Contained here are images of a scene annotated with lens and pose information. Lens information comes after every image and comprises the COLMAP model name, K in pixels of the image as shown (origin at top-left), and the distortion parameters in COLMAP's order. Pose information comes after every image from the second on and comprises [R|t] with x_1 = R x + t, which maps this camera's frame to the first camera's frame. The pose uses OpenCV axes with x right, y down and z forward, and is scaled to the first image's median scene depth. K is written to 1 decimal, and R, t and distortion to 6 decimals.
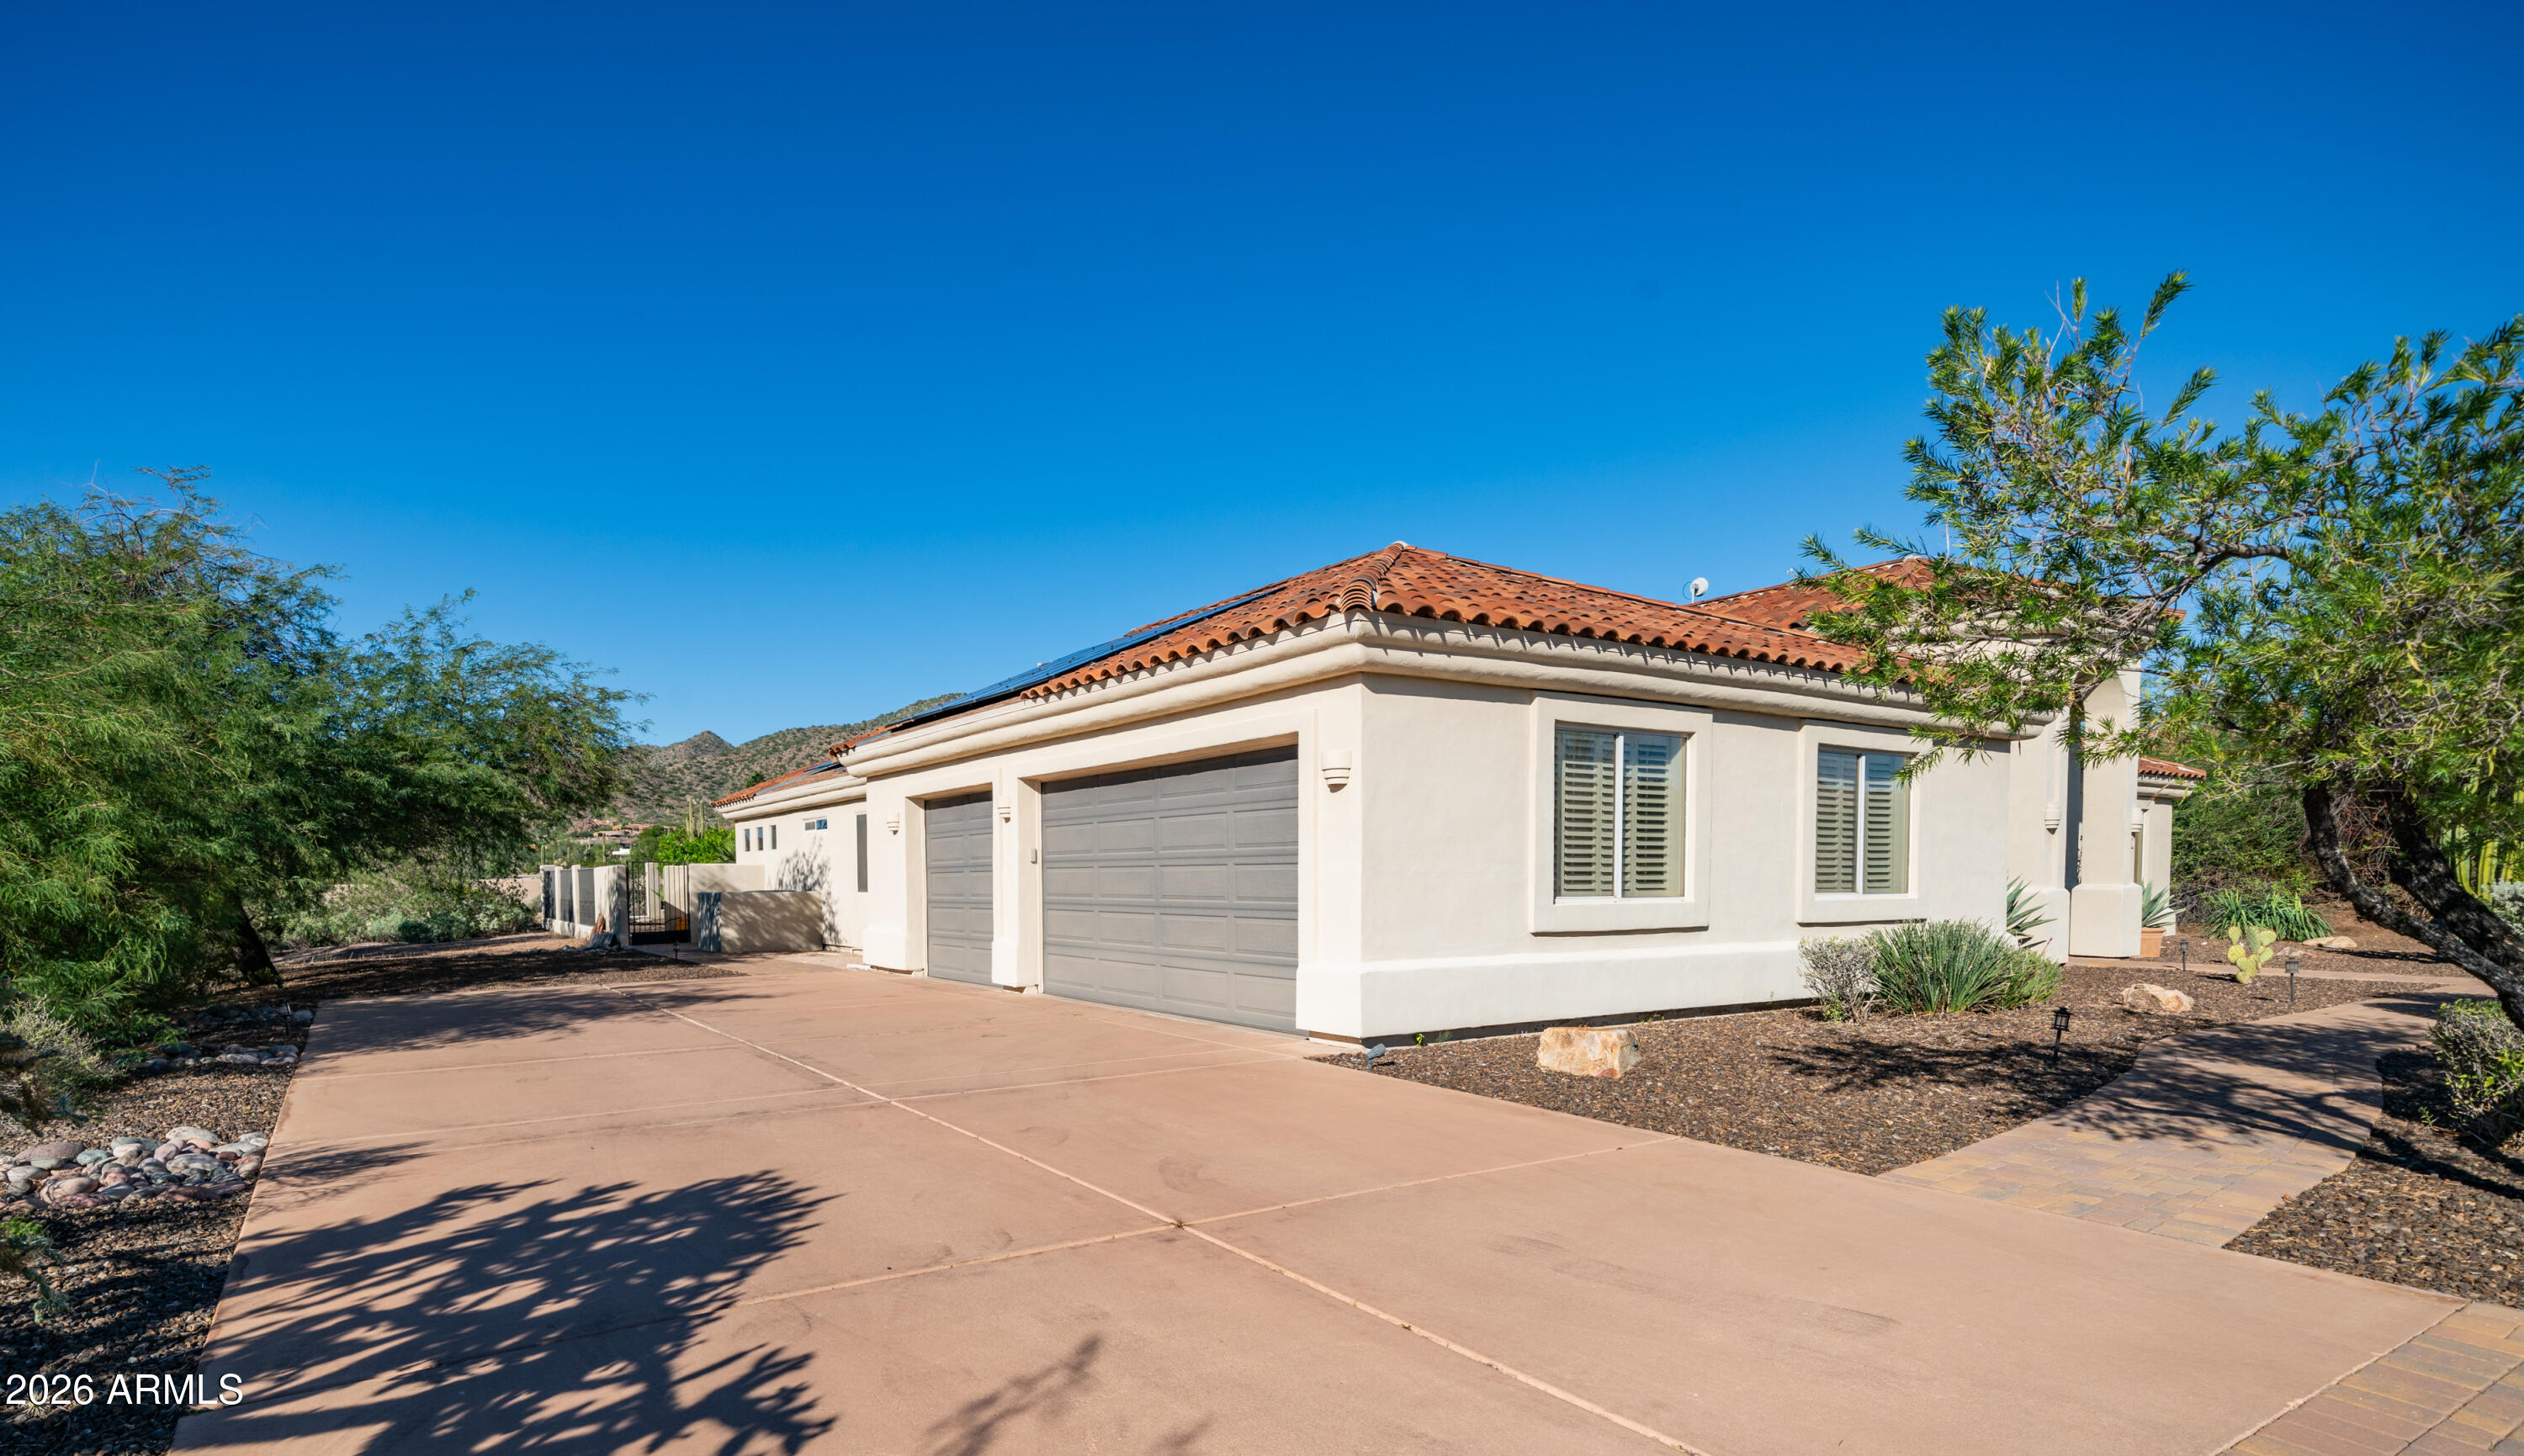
lens RADIAL K [[1276.6, 0, 1220.2], [0, 1276.6, 901.8], [0, 0, 1]] dist [-0.001202, -0.000130]
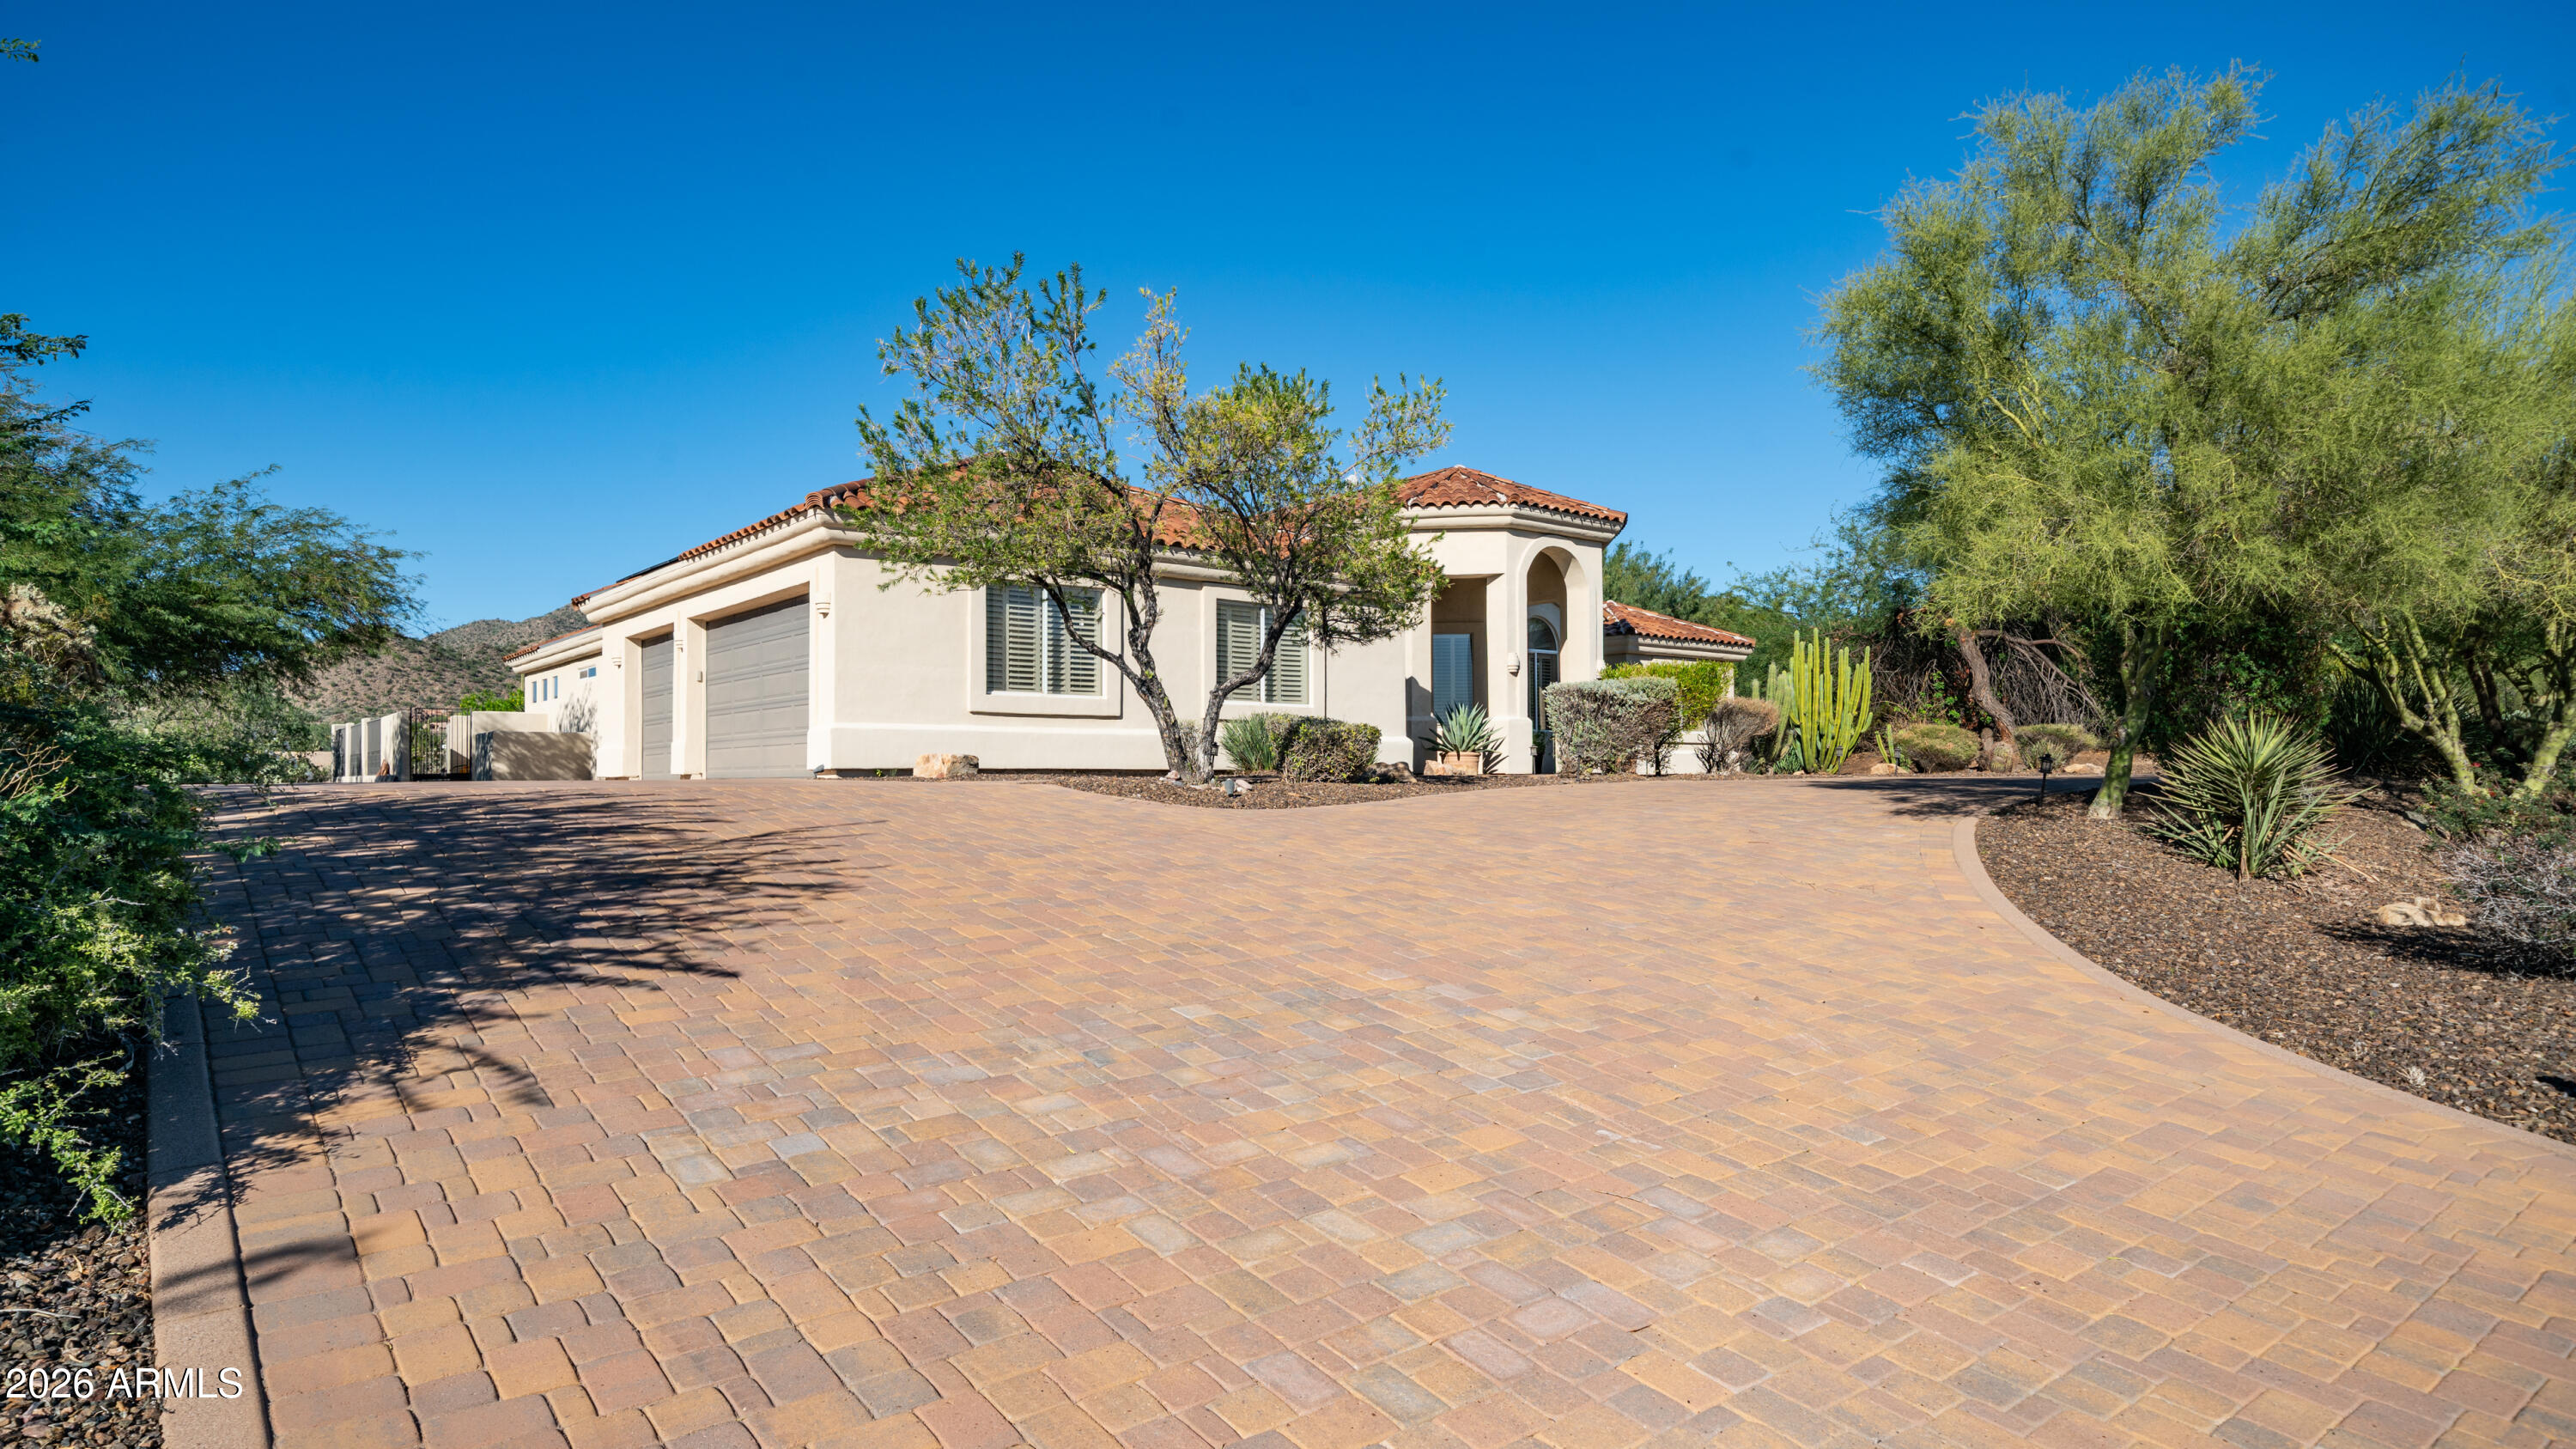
lens RADIAL K [[1431.1, 0, 1289.7], [0, 1431.1, 722.7], [0, 0, 1]] dist [0.003401, 0.001343]
pose [[0.995709, 0.008072, 0.092187, 0.254269], [-0.002952, 0.998453, -0.055533, 0.072131], [-0.092492, 0.055022, 0.994192, -0.421594]]
